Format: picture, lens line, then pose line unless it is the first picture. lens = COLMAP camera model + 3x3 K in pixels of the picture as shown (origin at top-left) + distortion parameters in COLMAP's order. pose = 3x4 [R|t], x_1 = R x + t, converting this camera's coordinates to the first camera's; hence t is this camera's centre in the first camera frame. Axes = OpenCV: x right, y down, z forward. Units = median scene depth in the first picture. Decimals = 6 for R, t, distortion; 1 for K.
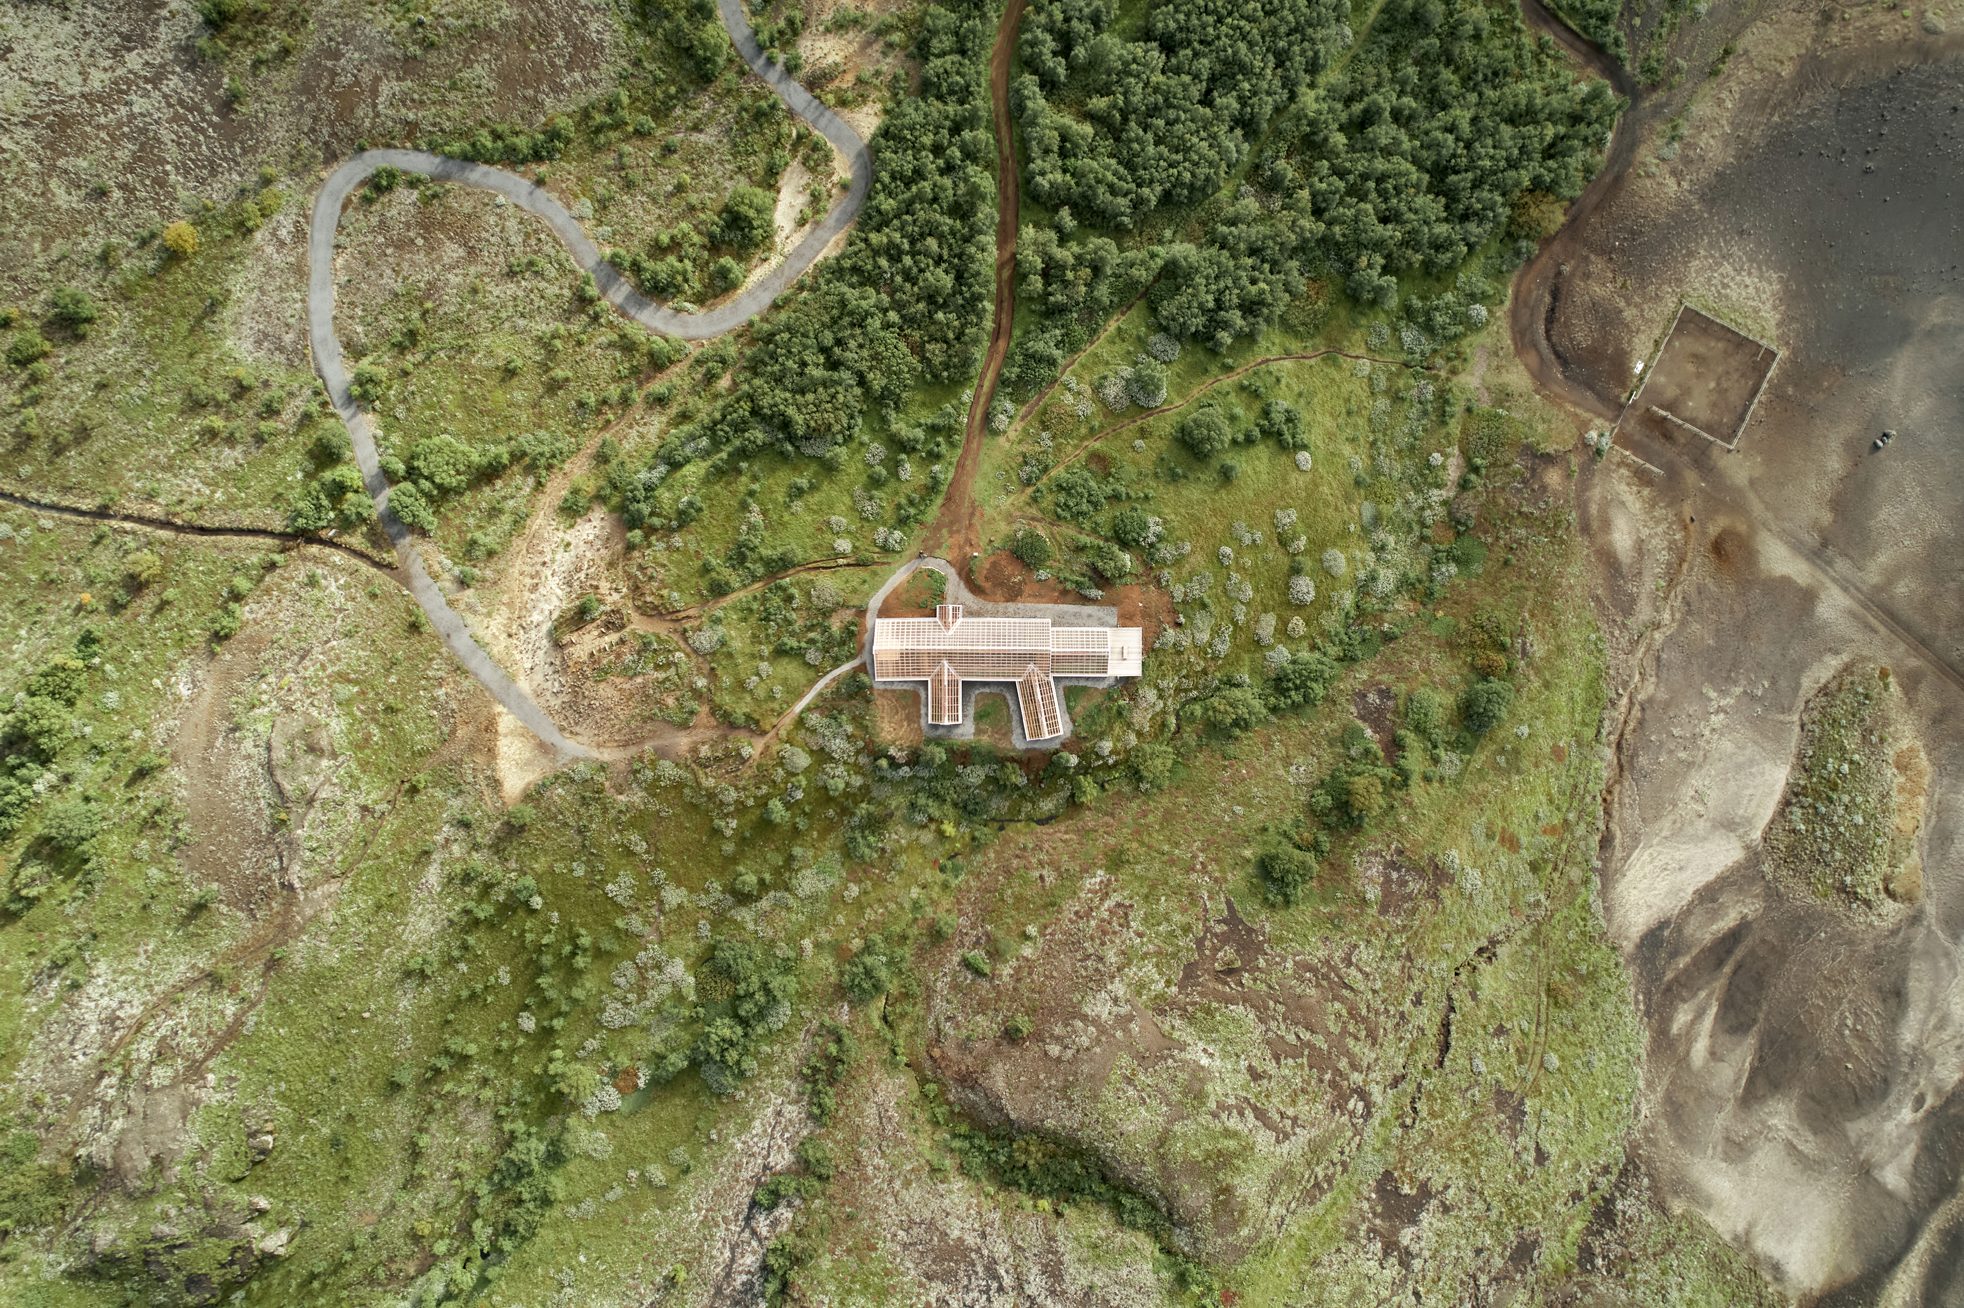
lens RADIAL K [[1251.7, 0, 980.5], [0, 1251.7, 657.4], [0, 0, 1]] dist [-0.059484, 0.041697]
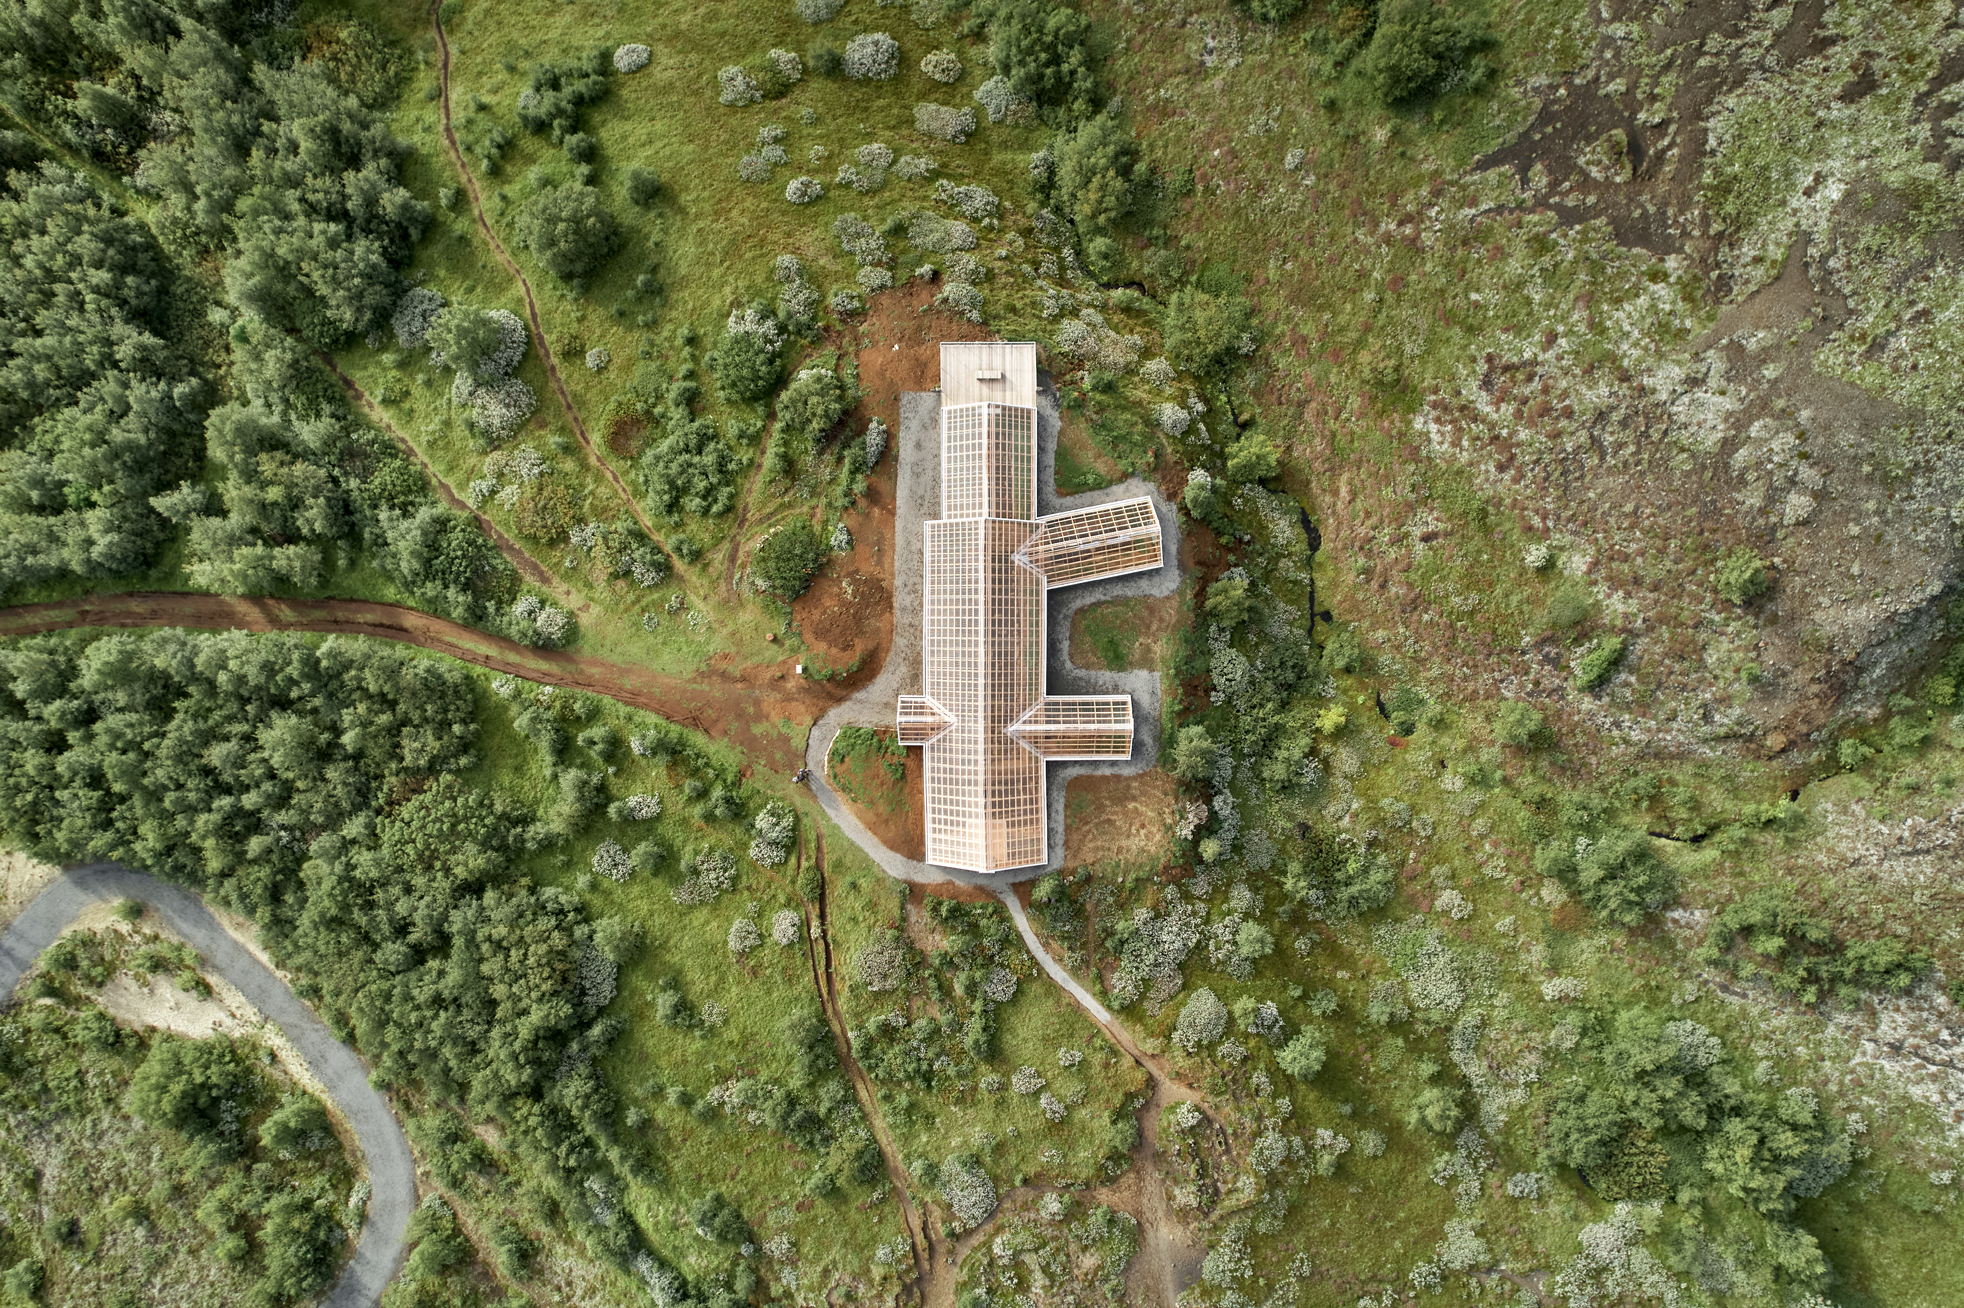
lens RADIAL K [[1251.7, 0, 966.1], [0, 1251.7, 650.9], [0, 0, 1]] dist [-0.059484, 0.041697]
pose [[-0.005029, -0.999984, -0.002628, 0.004502], [0.999615, -0.004955, -0.027295, -0.000153], [0.027281, -0.002764, 0.999624, 0.485701]]
